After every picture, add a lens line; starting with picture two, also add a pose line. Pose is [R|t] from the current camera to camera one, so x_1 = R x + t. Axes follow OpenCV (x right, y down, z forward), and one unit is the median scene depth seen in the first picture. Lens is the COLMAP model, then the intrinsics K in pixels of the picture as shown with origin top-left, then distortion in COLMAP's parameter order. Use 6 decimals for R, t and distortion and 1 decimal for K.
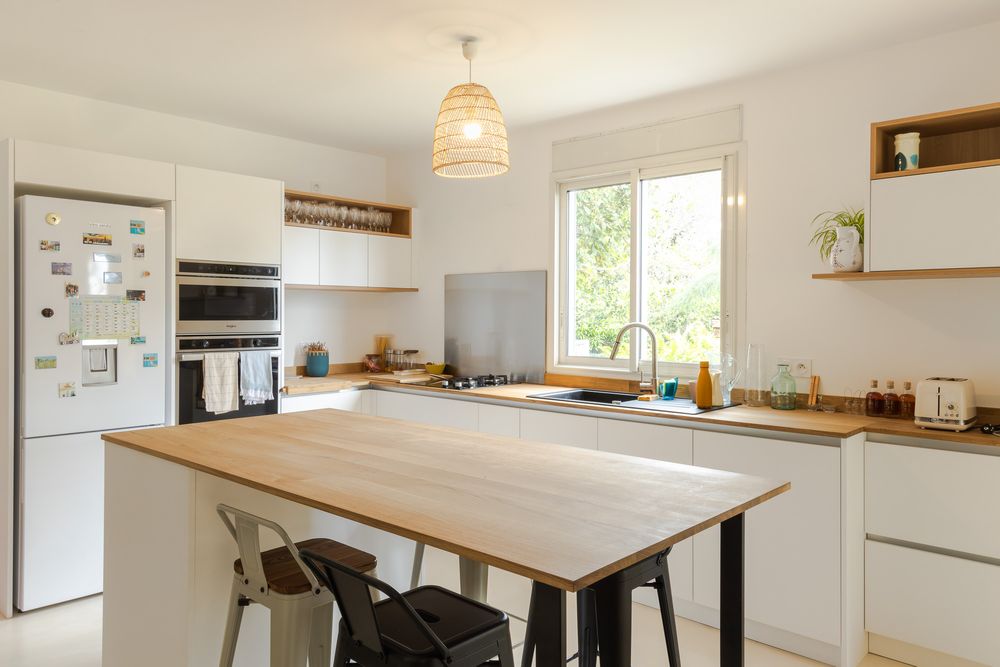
lens RADIAL K [[701.7, 0, 500.5], [0, 701.7, 328.4], [0, 0, 1]] dist [0.009140, 0.001835]
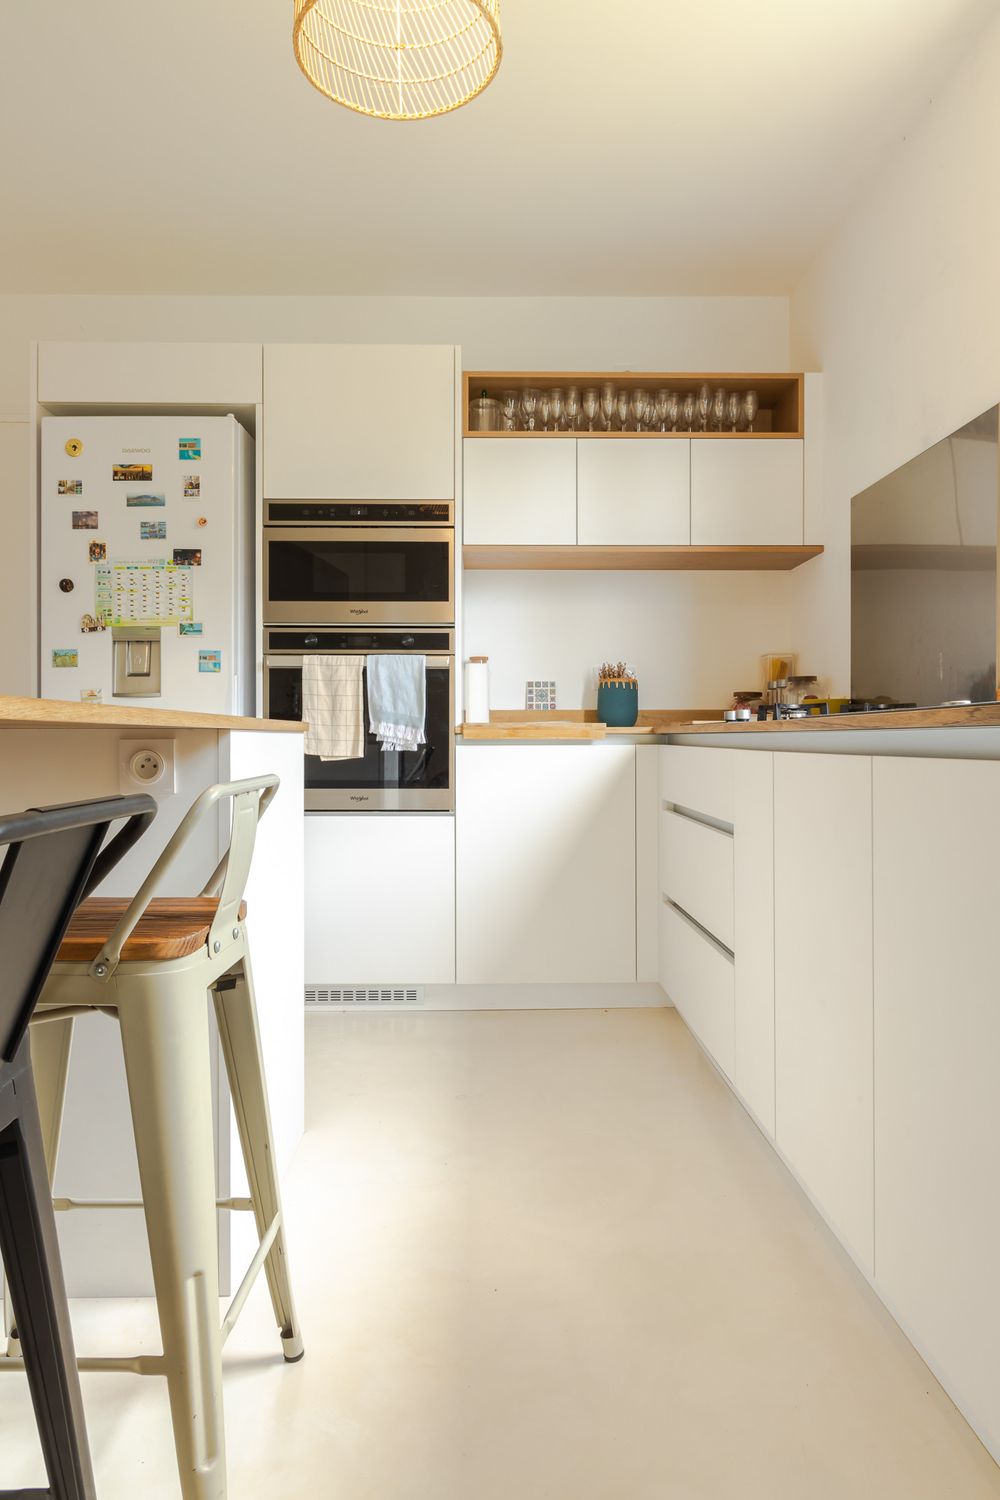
lens RADIAL K [[1052.6, 0, 504.5], [0, 1052.6, 746.7], [0, 0, 1]] dist [0.009140, 0.001835]
pose [[0.699350, 0.008182, -0.714733, 0.330790], [-0.010961, 0.999940, 0.000722, 0.110125], [0.714696, 0.007330, 0.699397, 0.503399]]
